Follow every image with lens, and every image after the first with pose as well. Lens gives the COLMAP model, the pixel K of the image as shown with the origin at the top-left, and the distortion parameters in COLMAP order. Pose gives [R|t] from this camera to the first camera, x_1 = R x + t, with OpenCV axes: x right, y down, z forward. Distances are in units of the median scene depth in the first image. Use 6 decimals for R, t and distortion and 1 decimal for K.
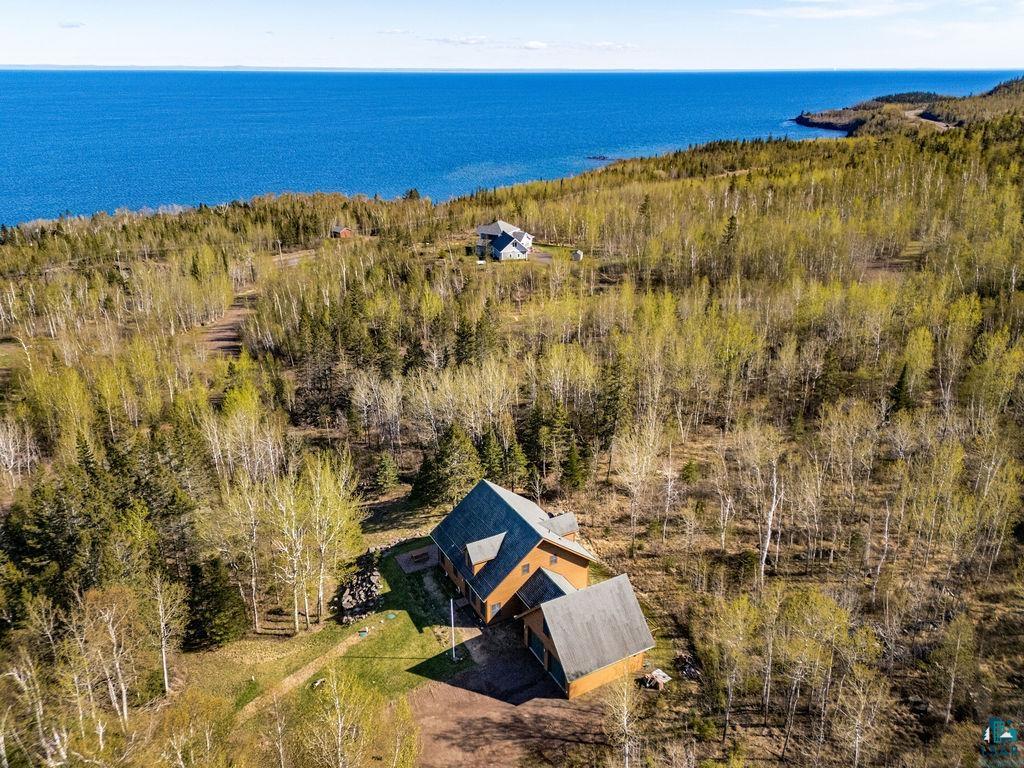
lens RADIAL K [[755.9, 0, 512.0], [0, 755.9, 384.0], [0, 0, 1]] dist [0.082425, -0.076389]
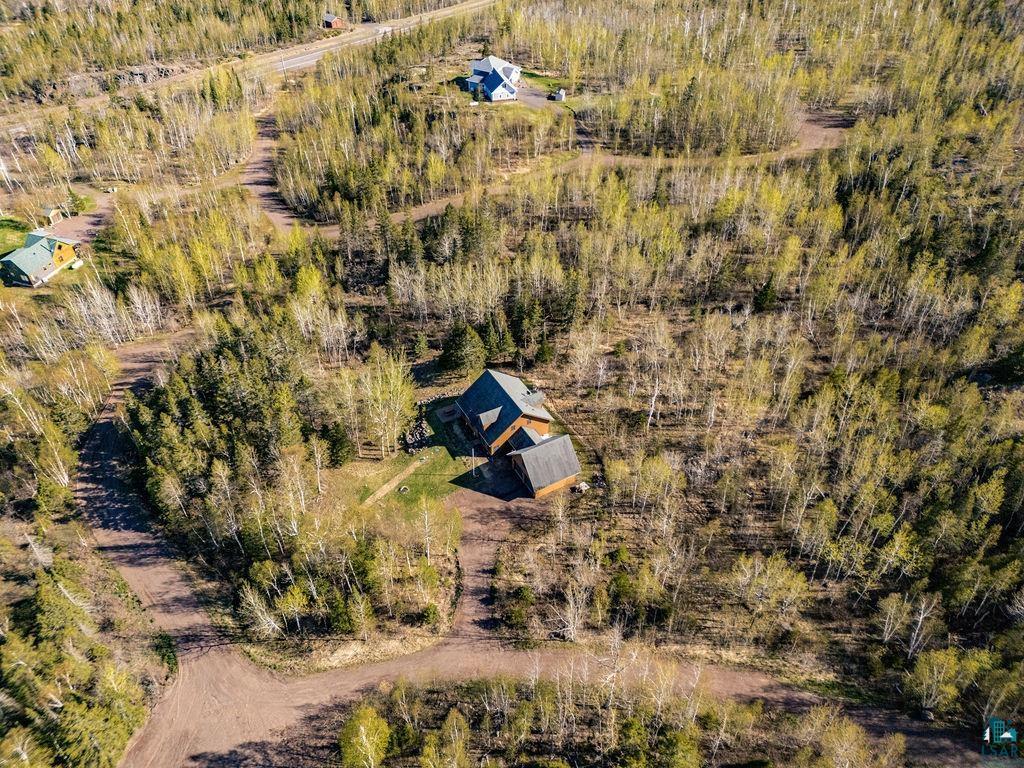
lens RADIAL K [[709.7, 0, 512.0], [0, 709.7, 384.0], [0, 0, 1]] dist [0.152795, -0.203605]
pose [[0.999752, 0.005123, 0.021676, -0.019227], [-0.011913, 0.945279, 0.326045, -0.361413], [-0.018820, -0.326222, 0.945106, -0.488282]]
